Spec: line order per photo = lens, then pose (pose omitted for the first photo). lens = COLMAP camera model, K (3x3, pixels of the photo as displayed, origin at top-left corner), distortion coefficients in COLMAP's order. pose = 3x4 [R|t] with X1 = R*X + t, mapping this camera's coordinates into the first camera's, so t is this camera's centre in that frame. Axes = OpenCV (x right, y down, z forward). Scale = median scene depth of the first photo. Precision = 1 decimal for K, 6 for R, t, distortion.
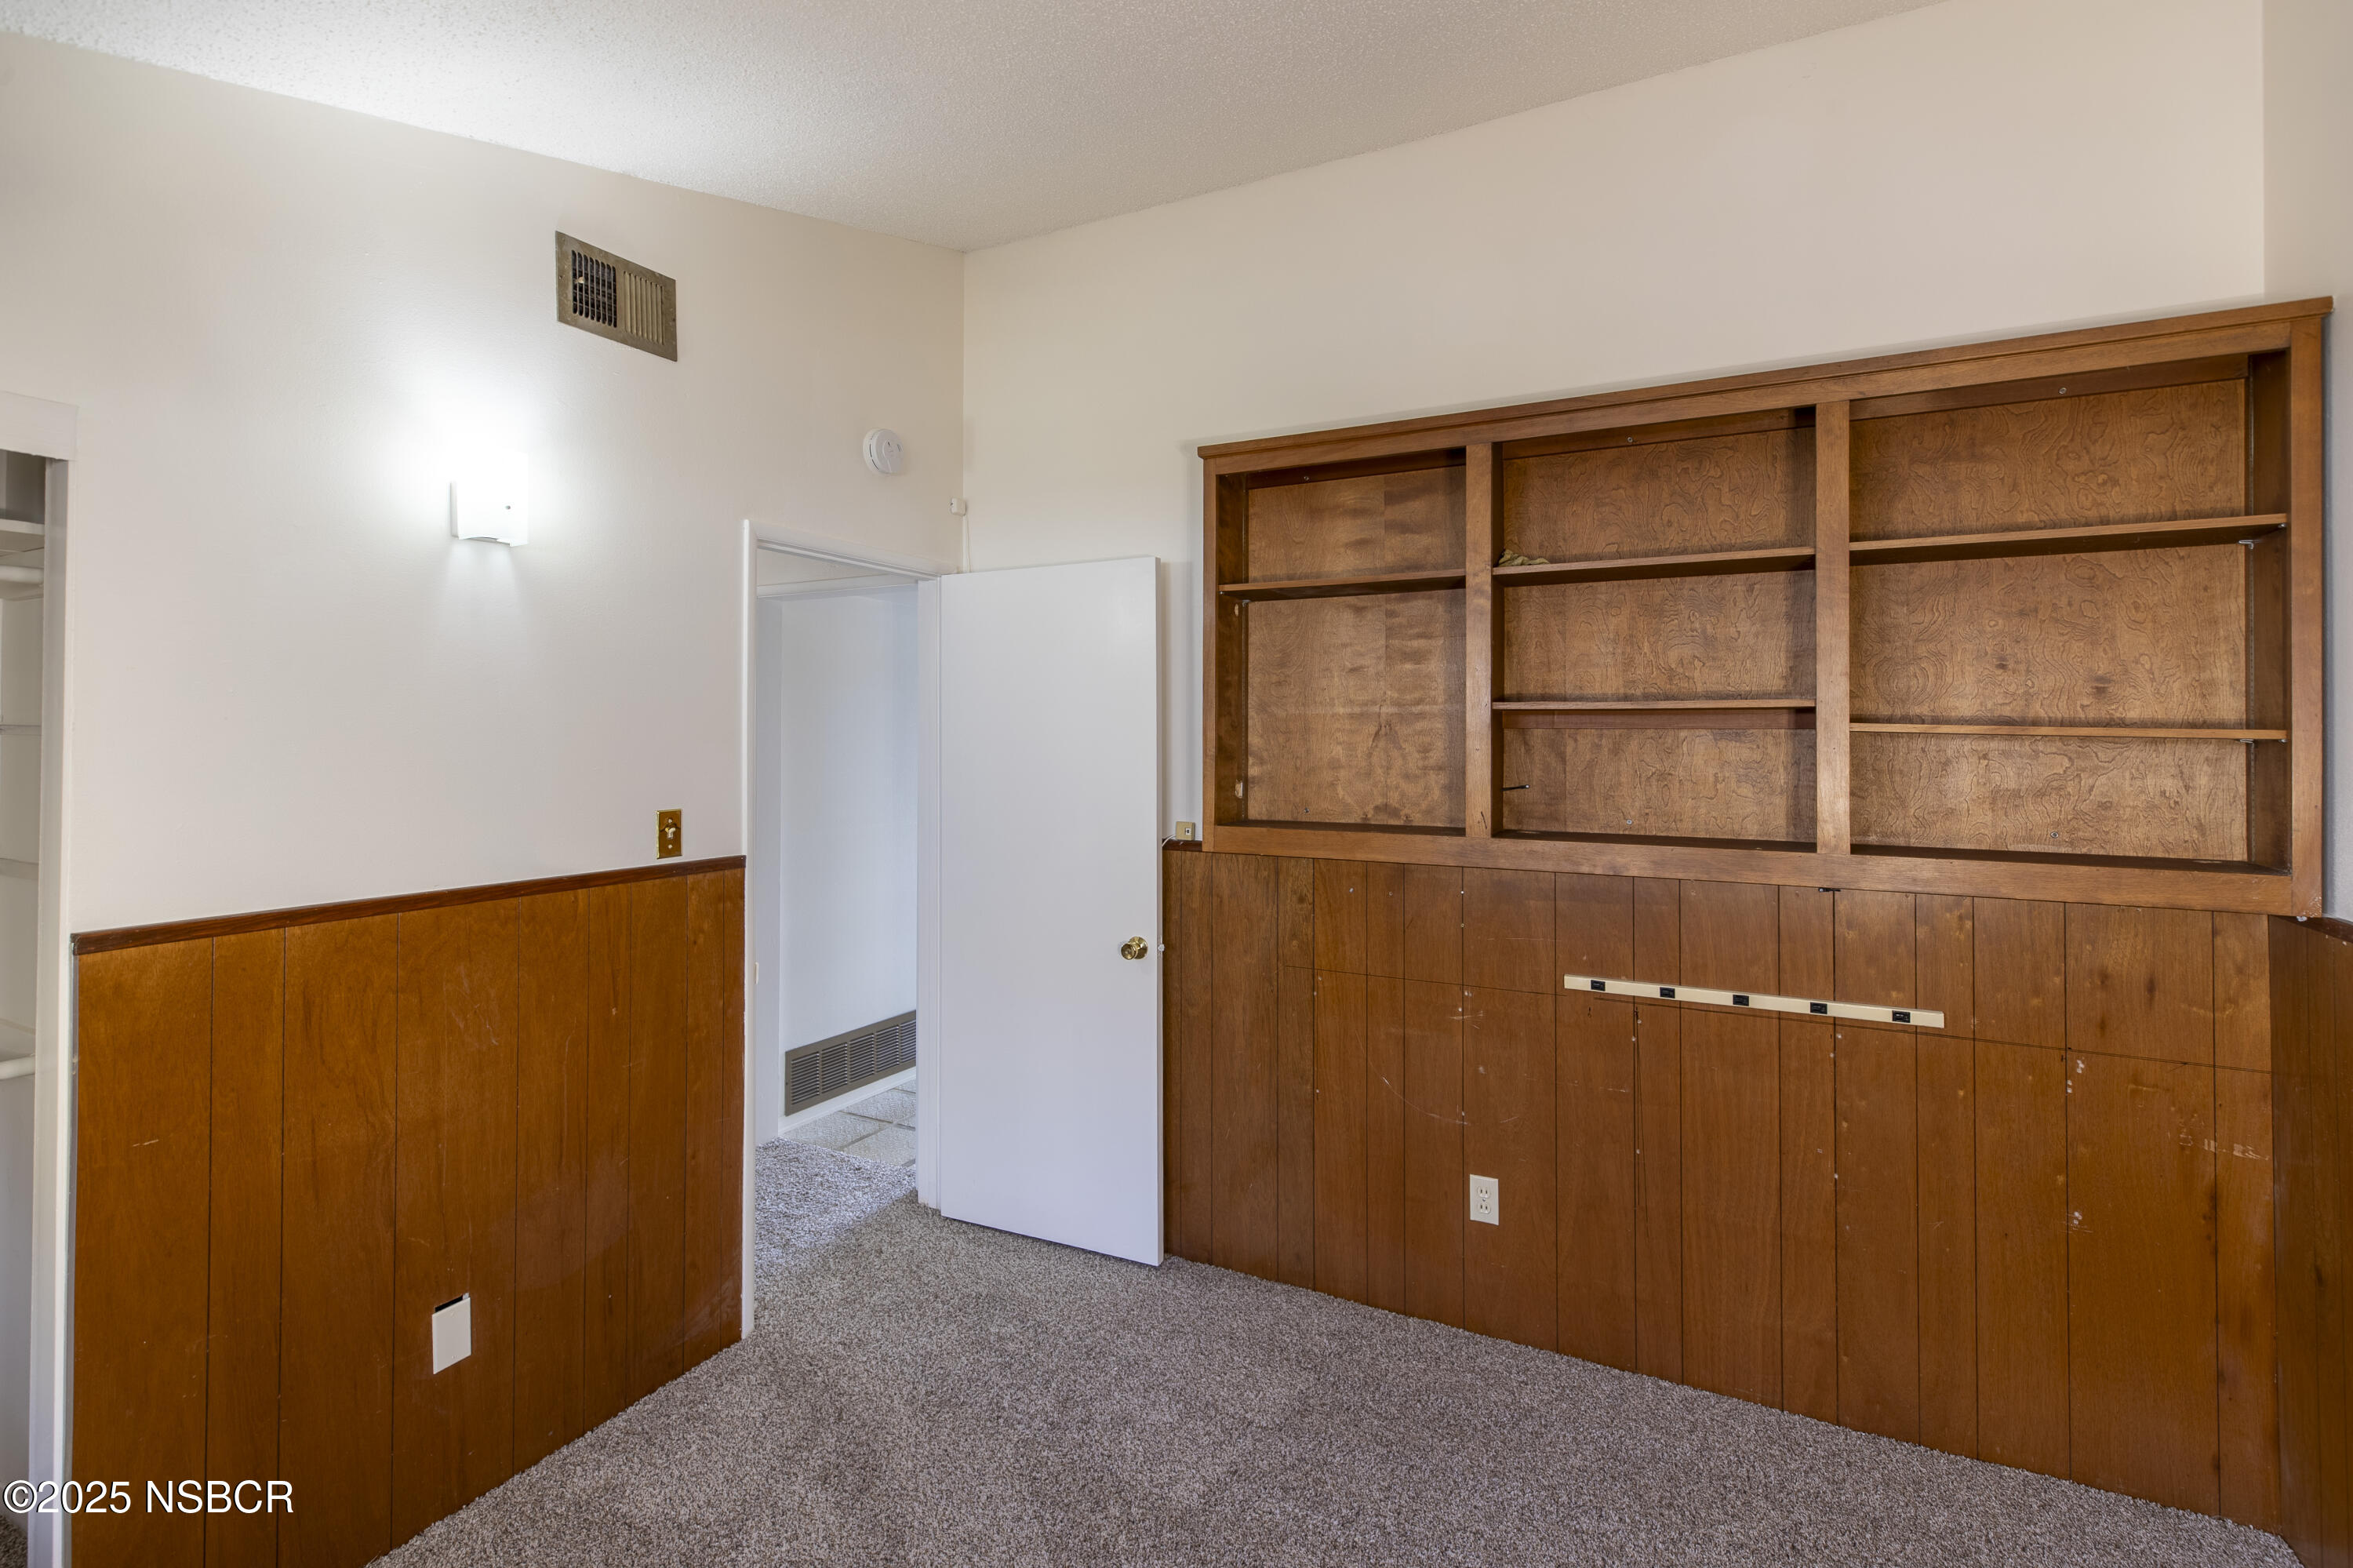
lens RADIAL K [[1078.2, 0, 1180.9], [0, 1078.2, 716.2], [0, 0, 1]] dist [0.000730, -0.000491]
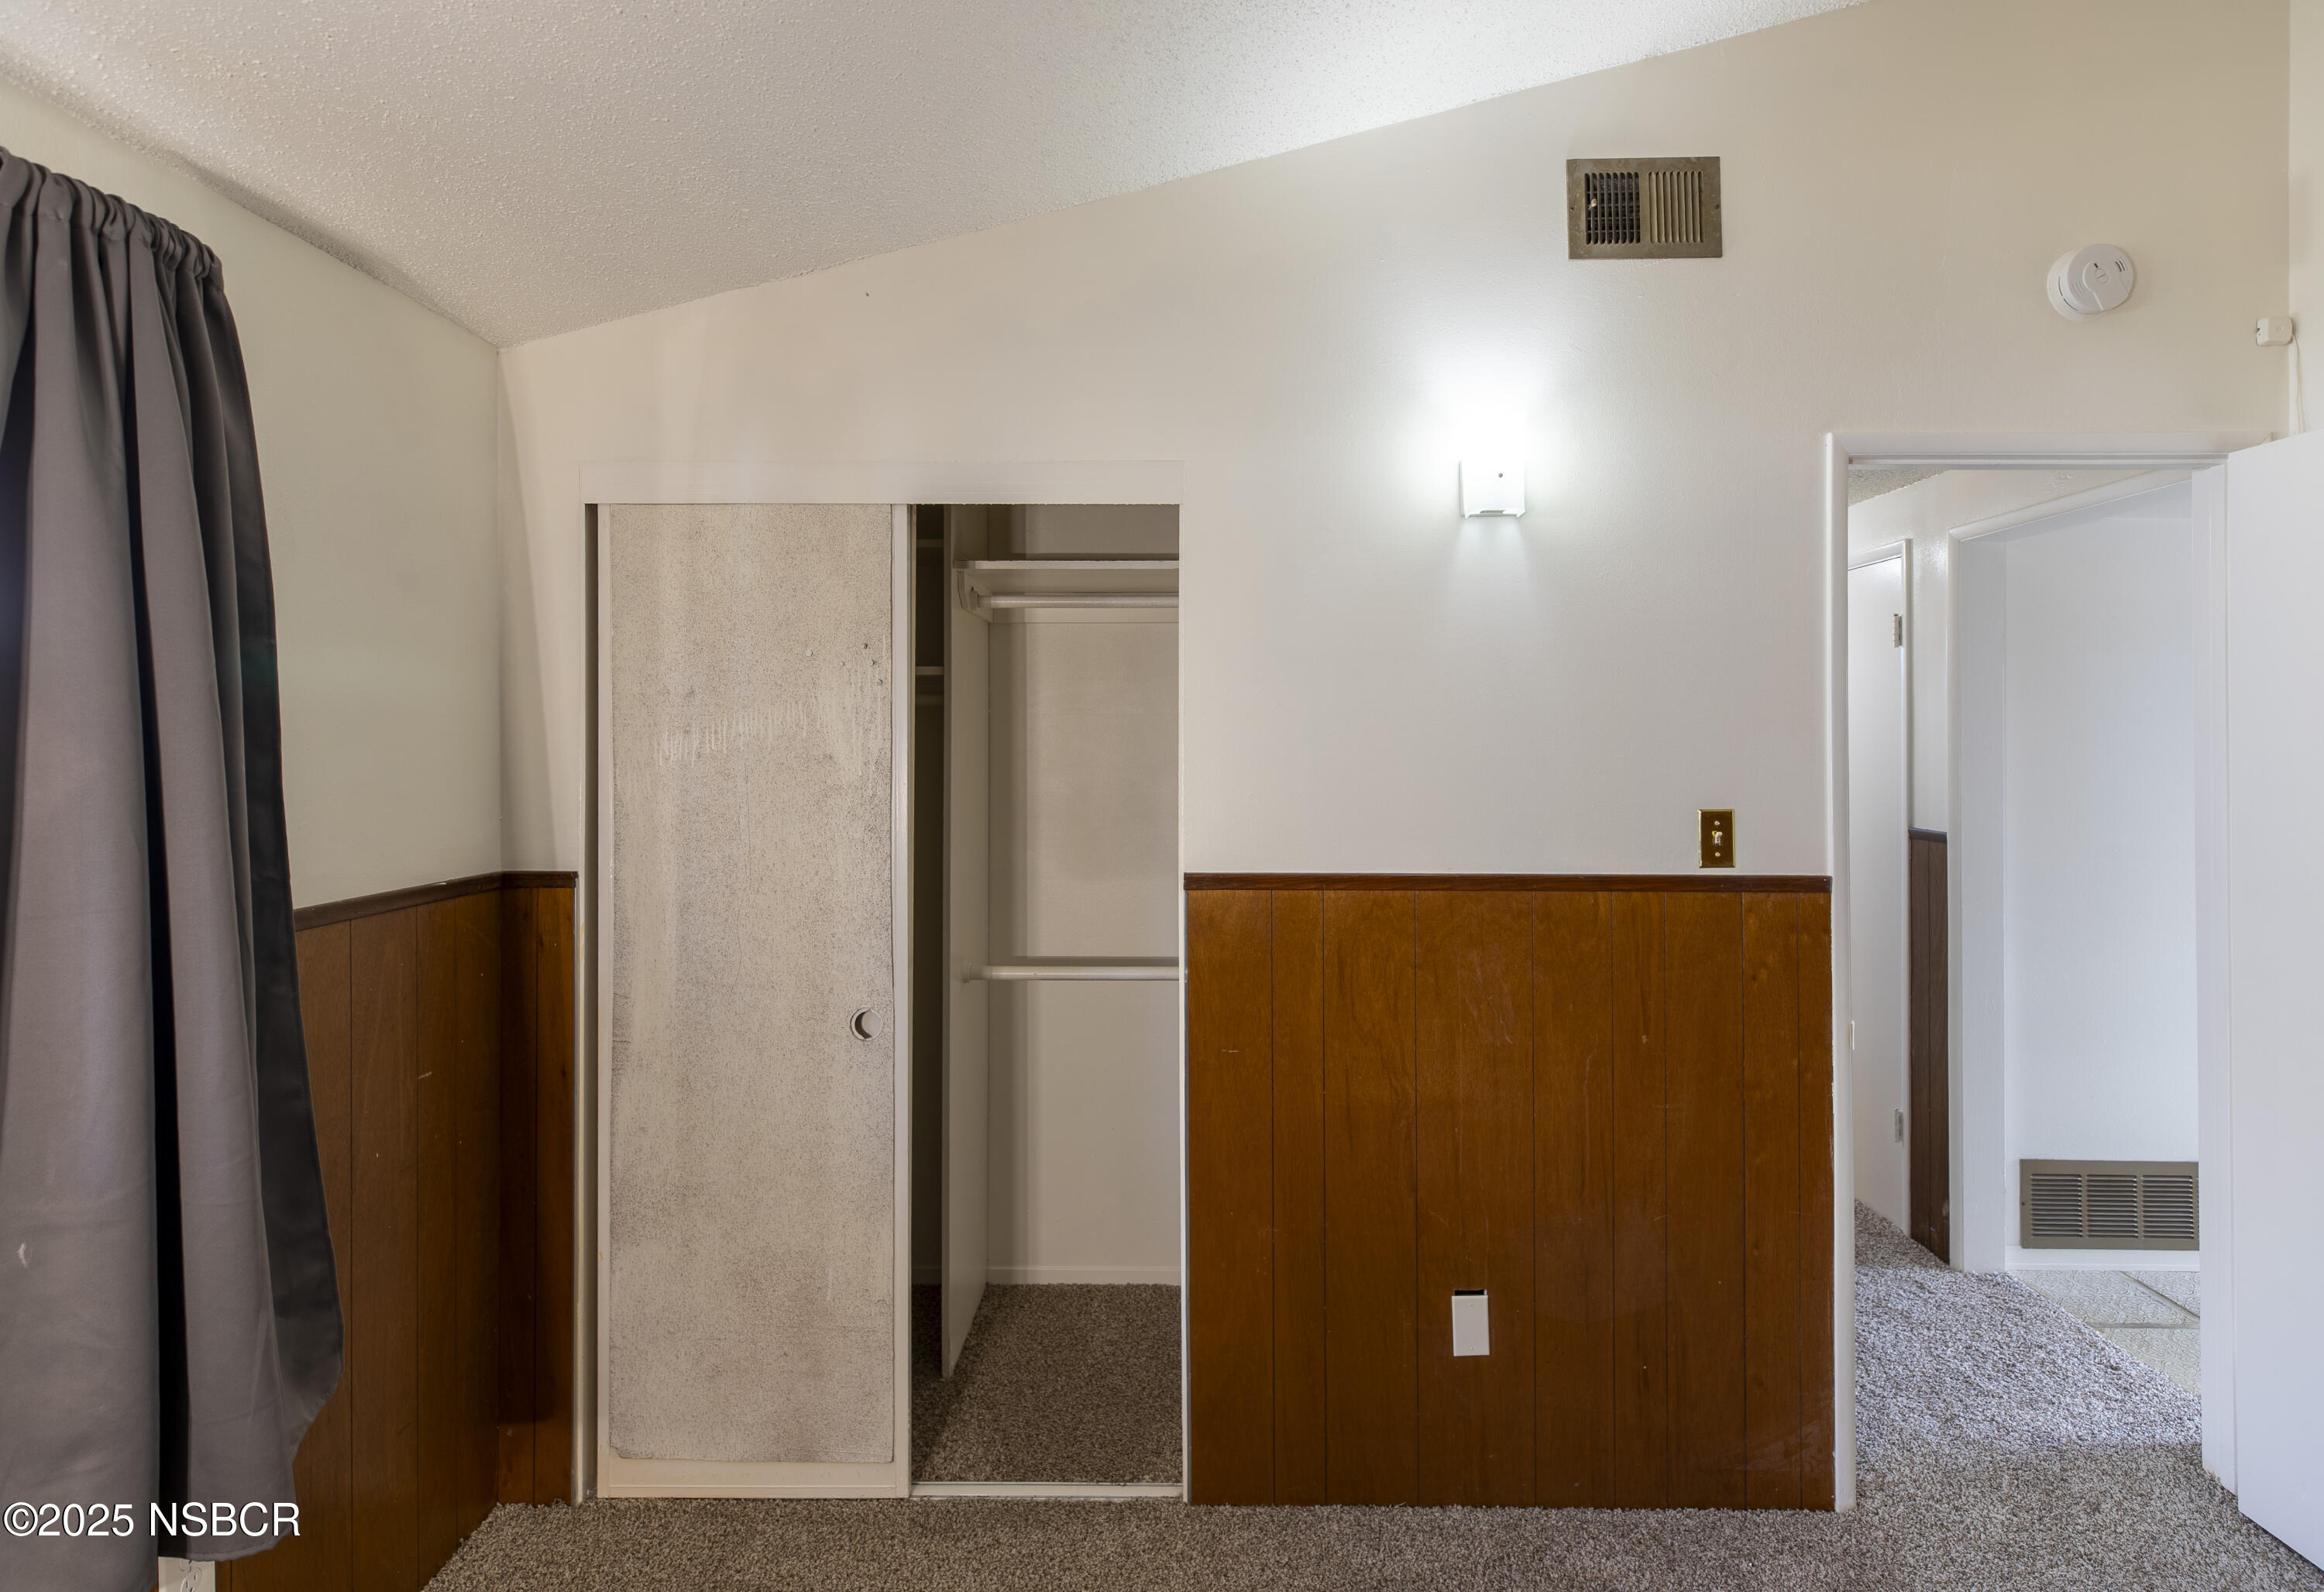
lens RADIAL K [[1157.8, 0, 1165.7], [0, 1157.8, 724.5], [0, 0, 1]] dist [0.001343, 0.000061]
pose [[0.448350, -0.004363, -0.893848, 0.129890], [0.015469, 0.999876, 0.002879, 0.014343], [0.893724, -0.015117, 0.448362, 0.247672]]
